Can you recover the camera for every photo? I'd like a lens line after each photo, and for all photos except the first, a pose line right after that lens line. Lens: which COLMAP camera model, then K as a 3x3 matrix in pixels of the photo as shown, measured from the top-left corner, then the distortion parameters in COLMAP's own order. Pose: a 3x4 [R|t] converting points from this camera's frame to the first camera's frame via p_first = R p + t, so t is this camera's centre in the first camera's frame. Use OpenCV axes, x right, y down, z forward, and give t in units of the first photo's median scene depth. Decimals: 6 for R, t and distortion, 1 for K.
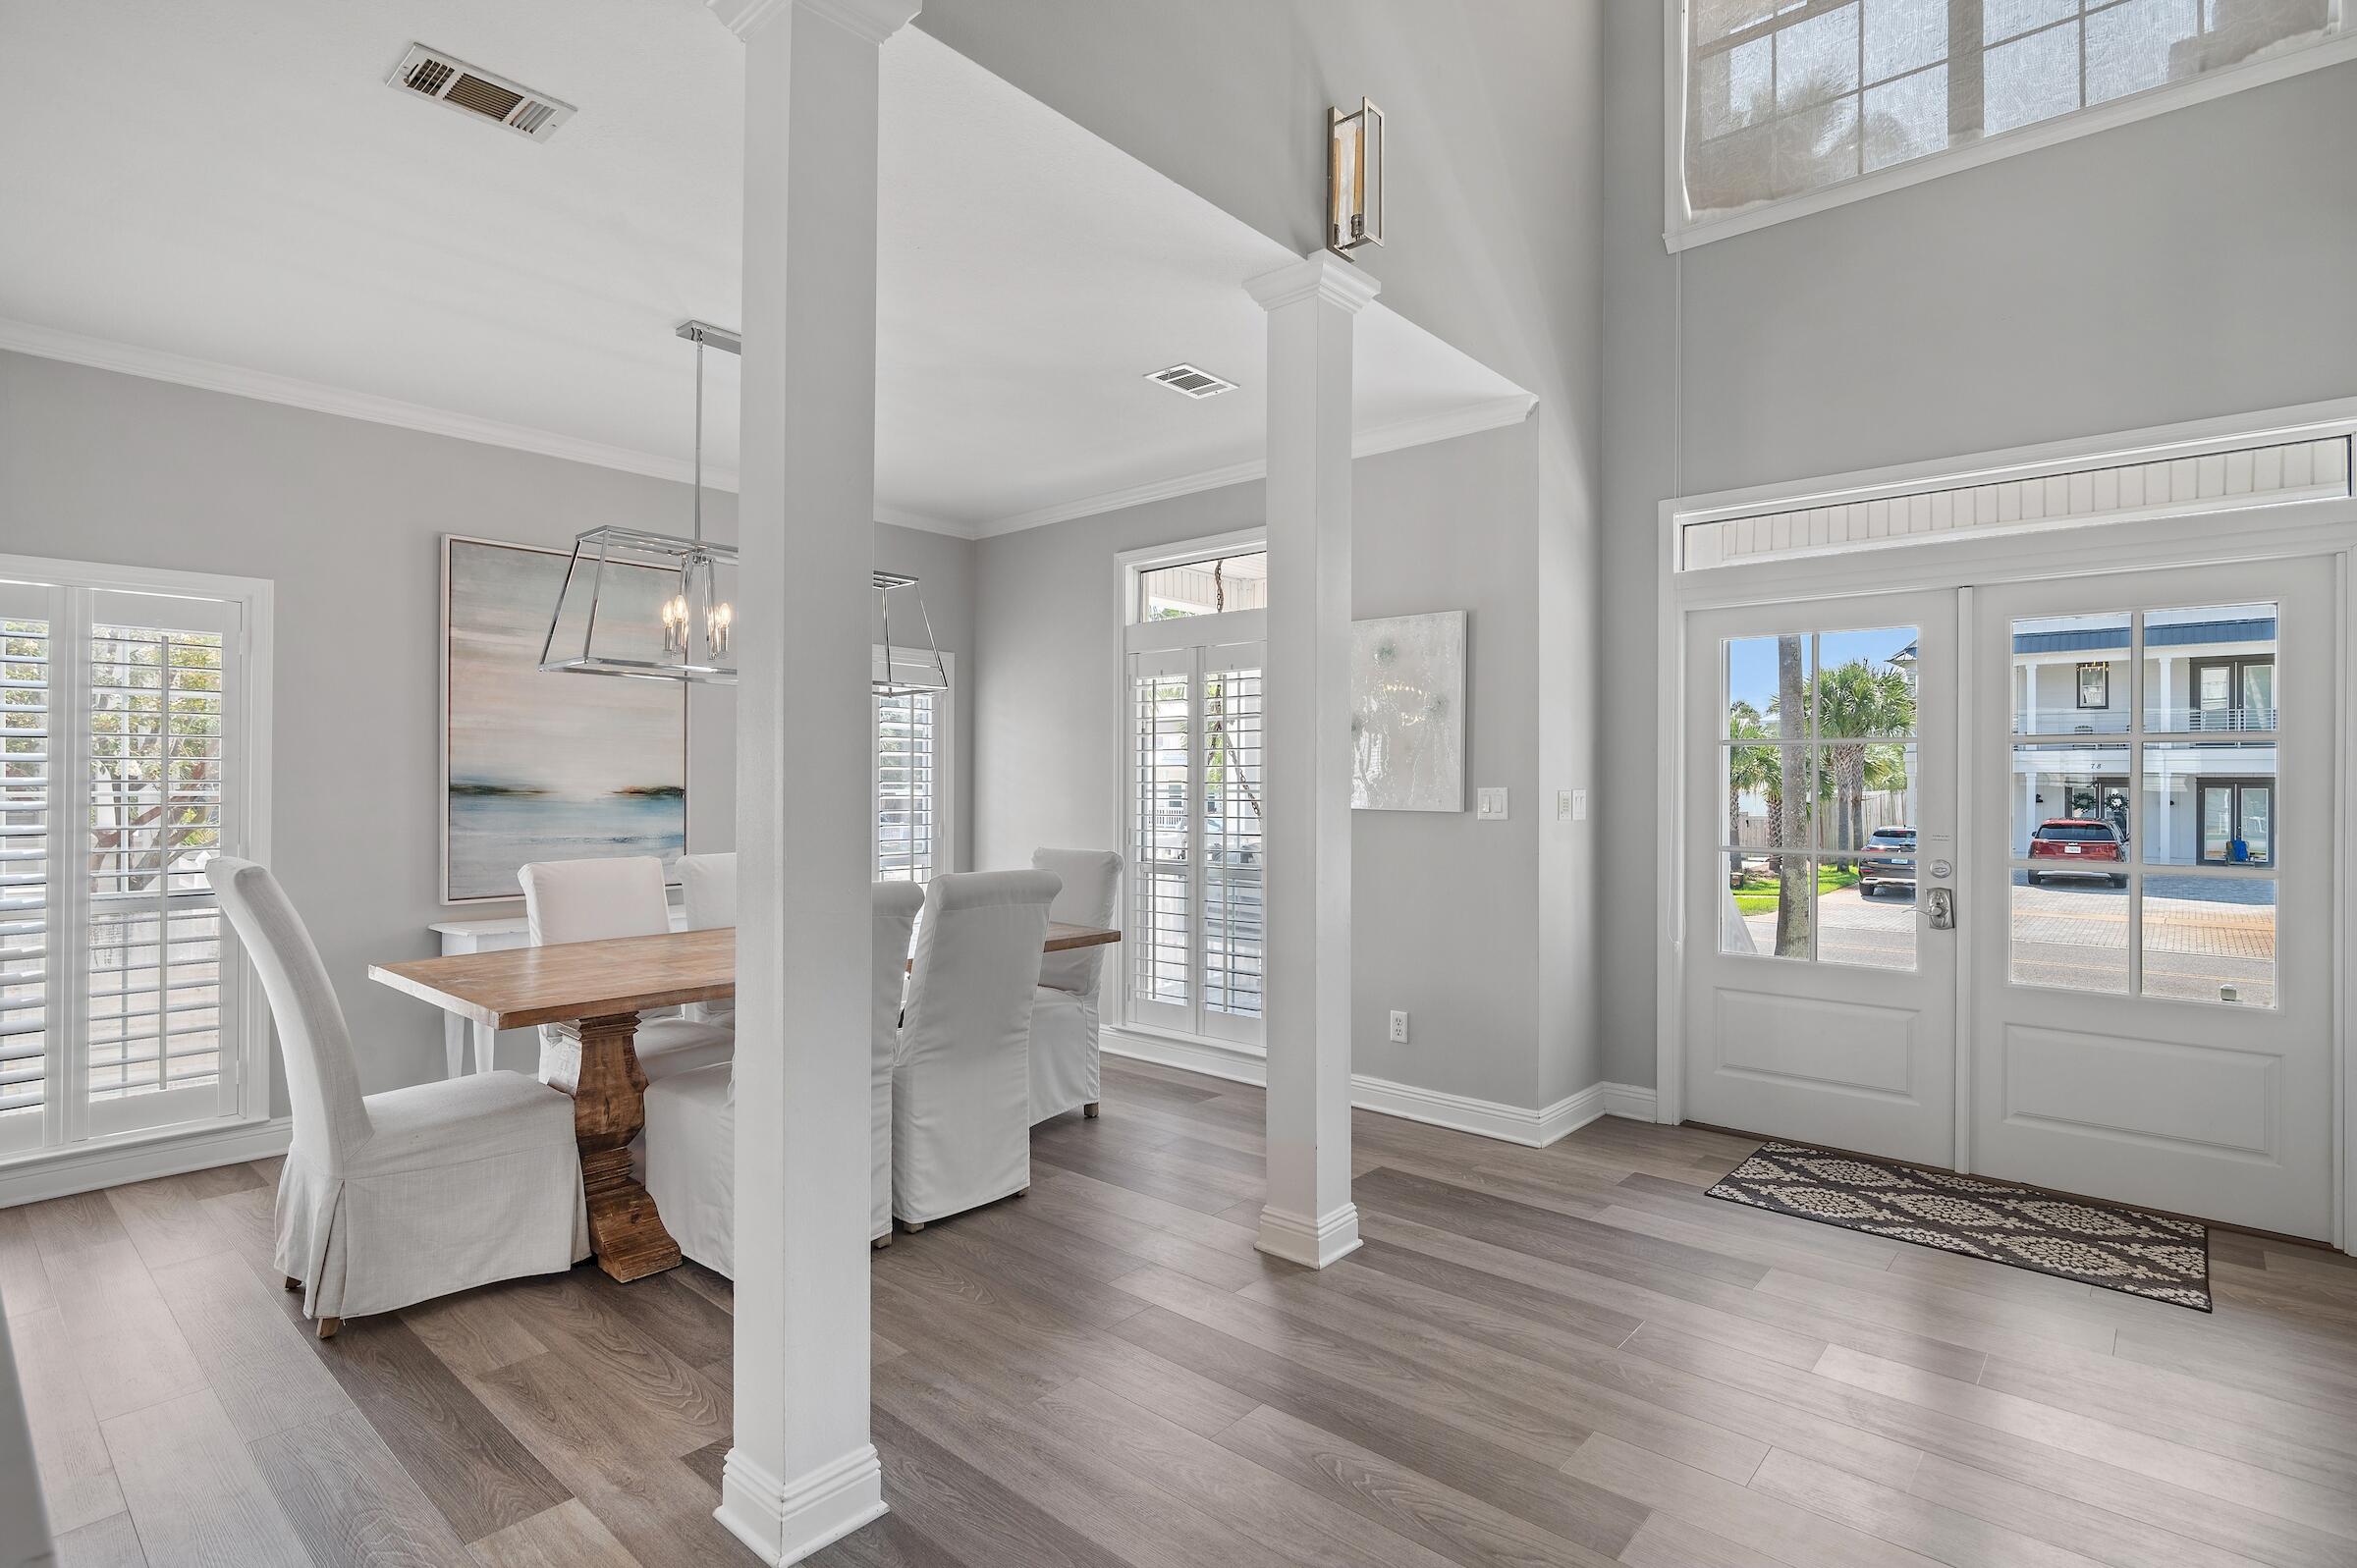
lens RADIAL K [[1162.3, 0, 1172.2], [0, 1162.3, 778.8], [0, 0, 1]] dist [-0.002324, -0.000156]
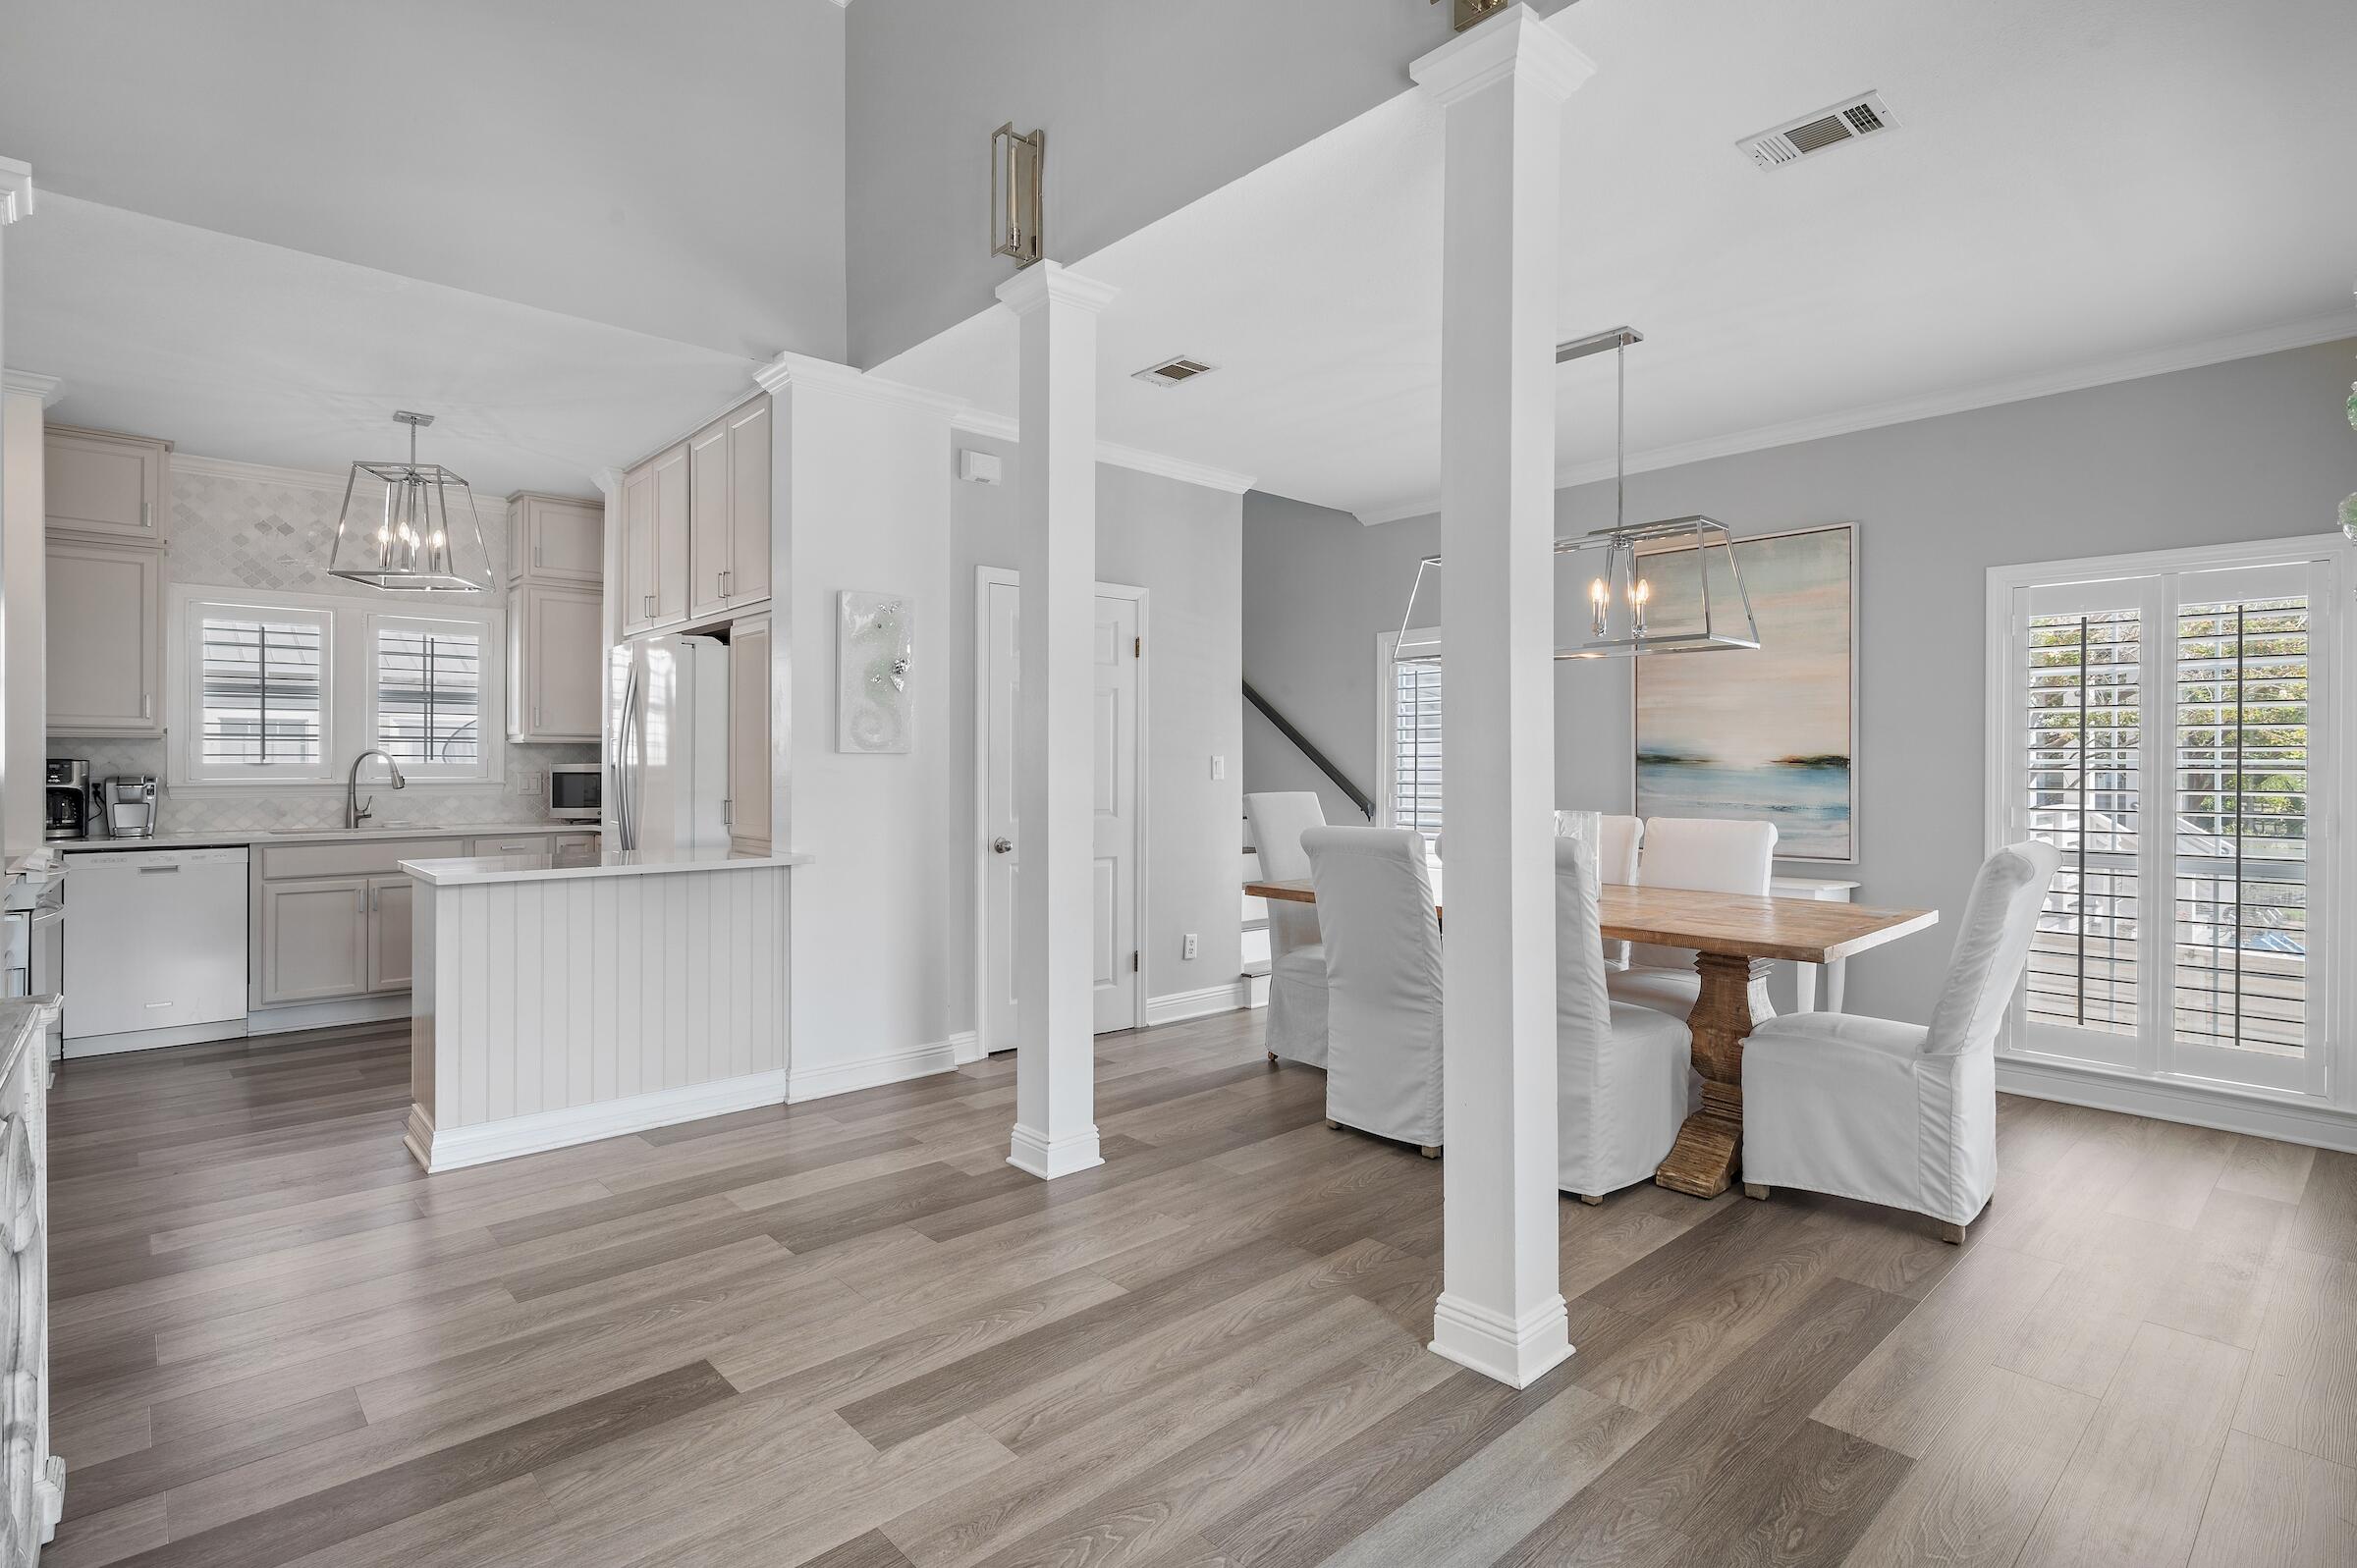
lens RADIAL K [[1162.3, 0, 1181.0], [0, 1162.3, 764.7], [0, 0, 1]] dist [-0.002324, -0.000156]
pose [[-0.103342, -0.003272, -0.994640, 0.679556], [0.000218, 0.999994, -0.003312, 0.020204], [0.994646, -0.000559, -0.103341, 0.668627]]
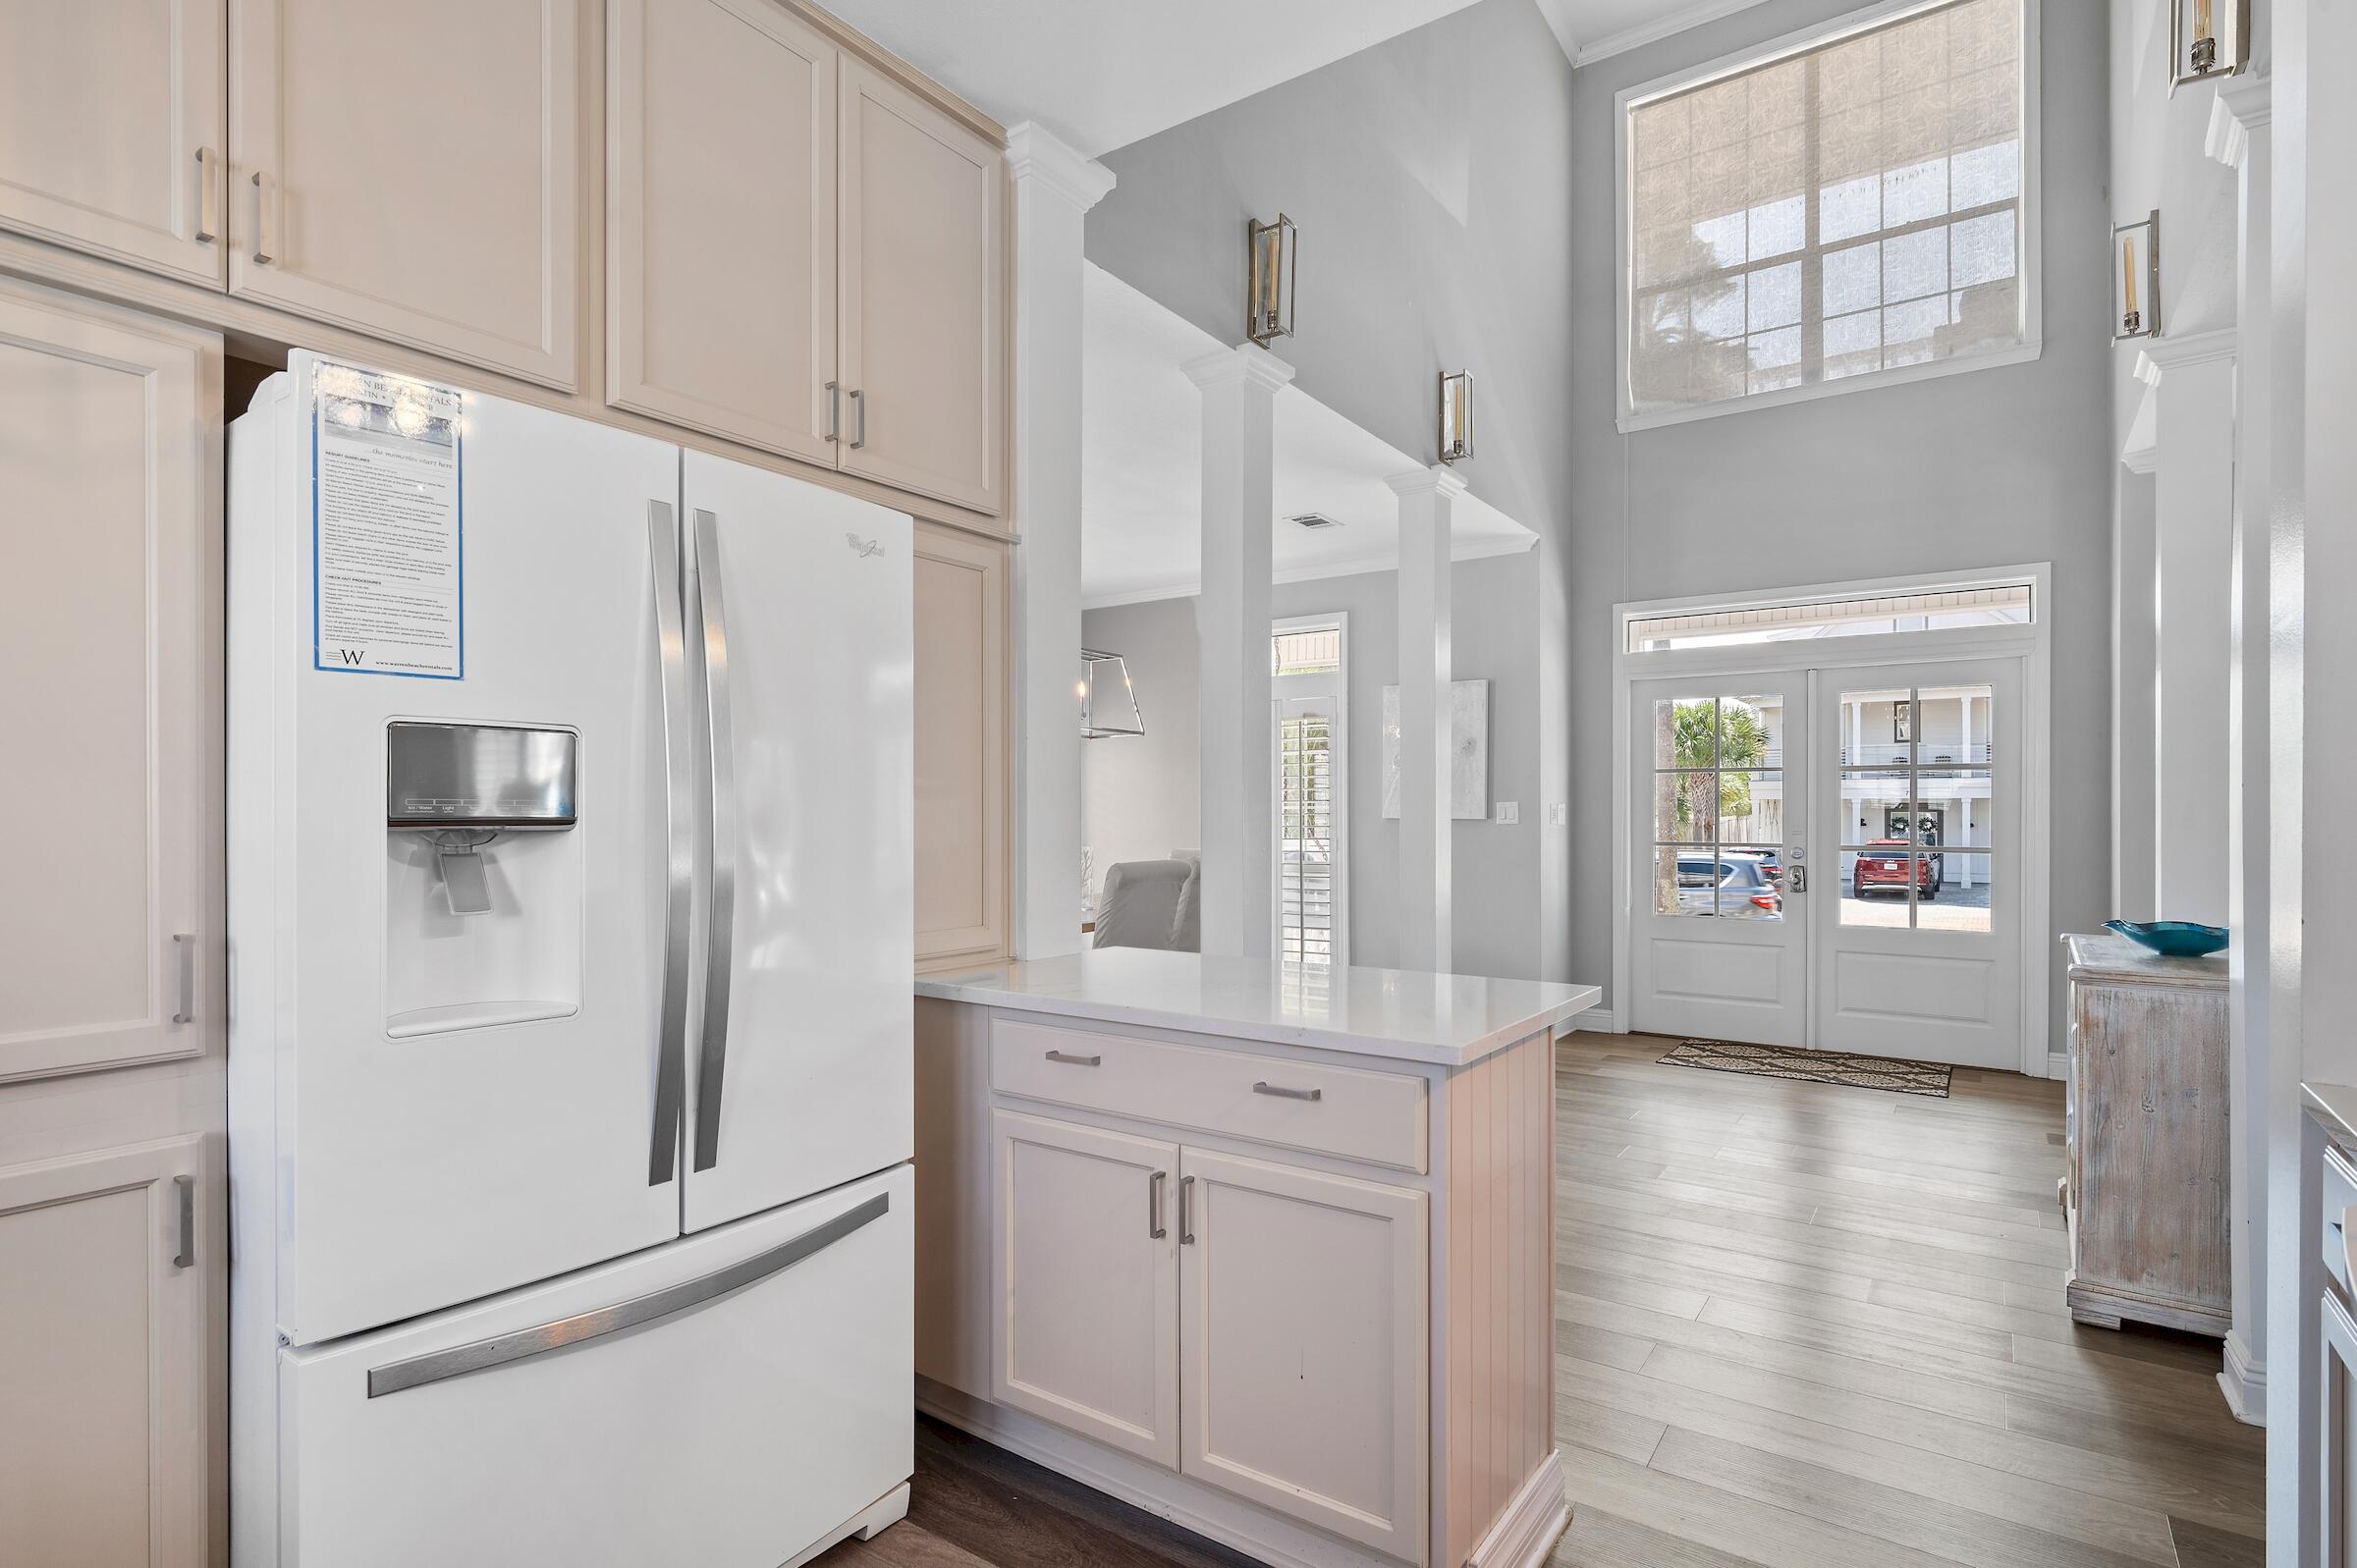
lens RADIAL K [[1162.3, 0, 1182.1], [0, 1162.3, 813.7], [0, 0, 1]] dist [-0.002324, -0.000156]
pose [[0.993867, -0.003954, 0.110515, -0.304616], [0.003471, 0.999984, 0.004563, 0.014977], [-0.110532, -0.004151, 0.993864, -0.420079]]
